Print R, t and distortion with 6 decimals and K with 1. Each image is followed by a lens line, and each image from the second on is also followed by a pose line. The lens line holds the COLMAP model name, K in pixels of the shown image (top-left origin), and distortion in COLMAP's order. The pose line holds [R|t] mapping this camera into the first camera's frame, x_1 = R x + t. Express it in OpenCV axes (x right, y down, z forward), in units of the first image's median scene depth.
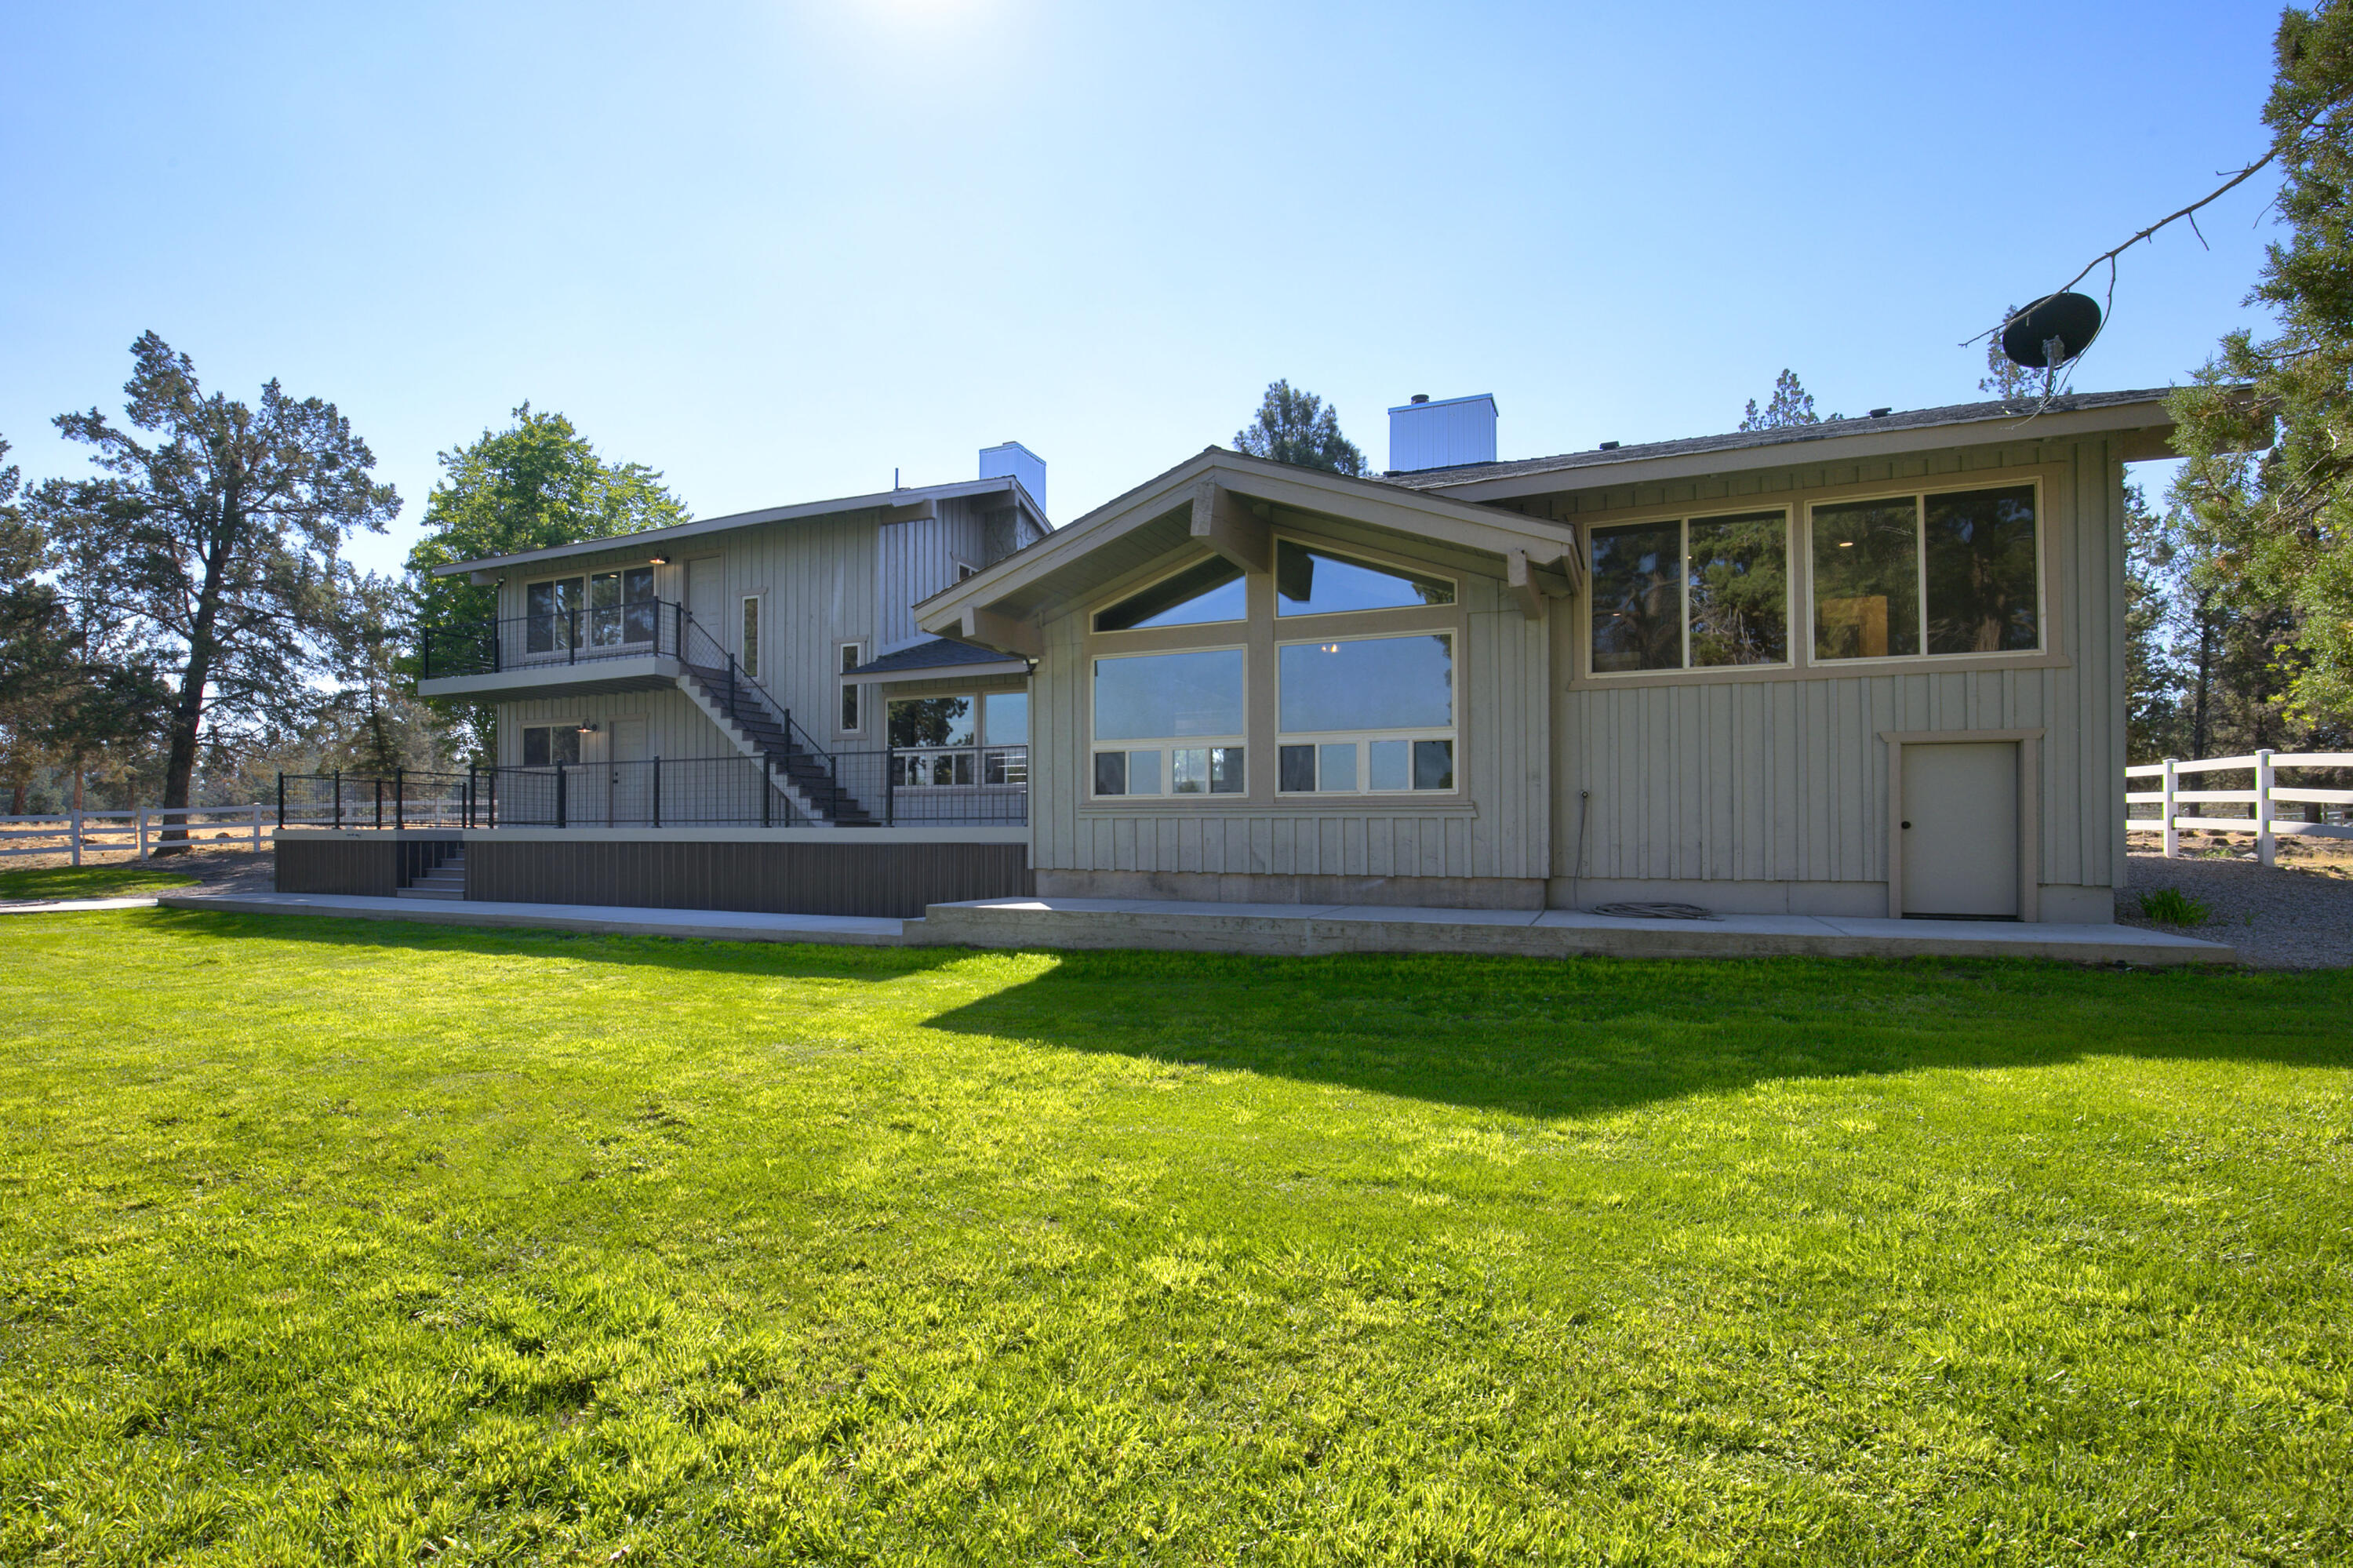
lens RADIAL K [[1097.2, 0, 1081.9], [0, 1097.2, 811.1], [0, 0, 1]] dist [-0.028453, 0.002661]
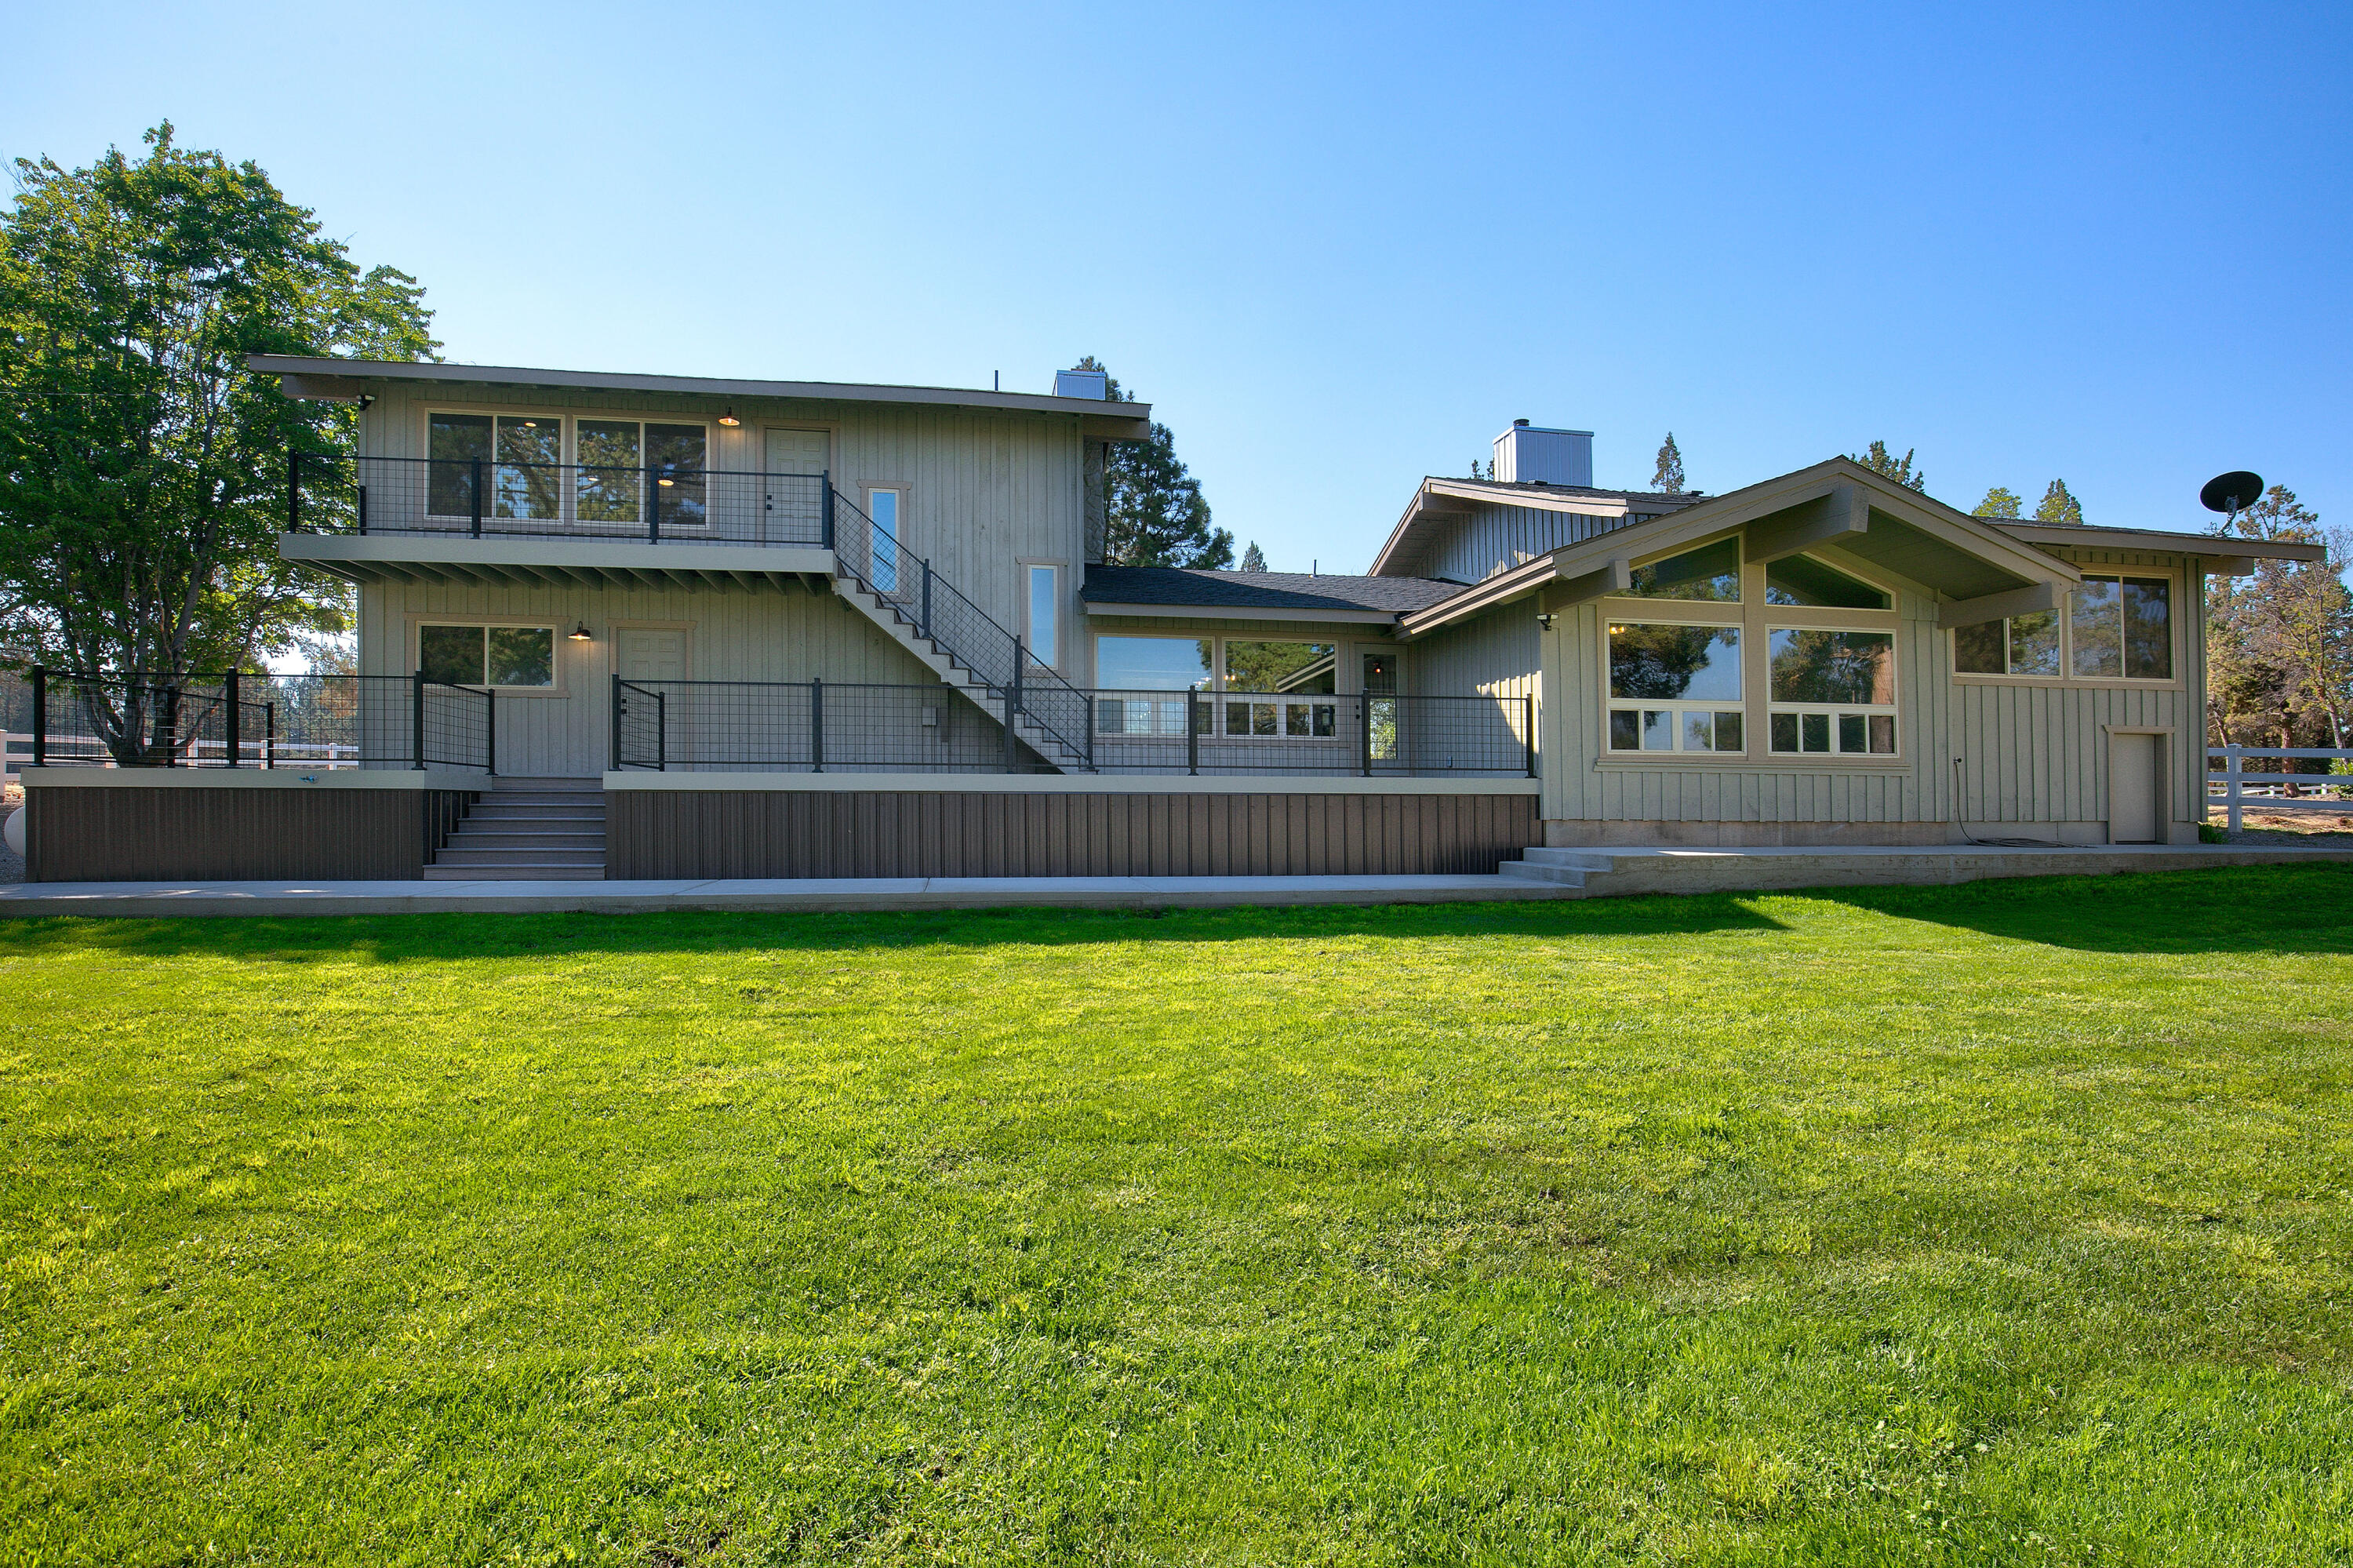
lens RADIAL K [[1012.4, 0, 1168.9], [0, 1012.4, 783.4], [0, 0, 1]] dist [-0.023713, 0.001009]
pose [[0.832378, 0.006090, 0.554175, -0.681005], [-0.017734, 0.999720, 0.015649, 0.008307], [-0.553925, -0.022854, 0.832253, 0.318448]]
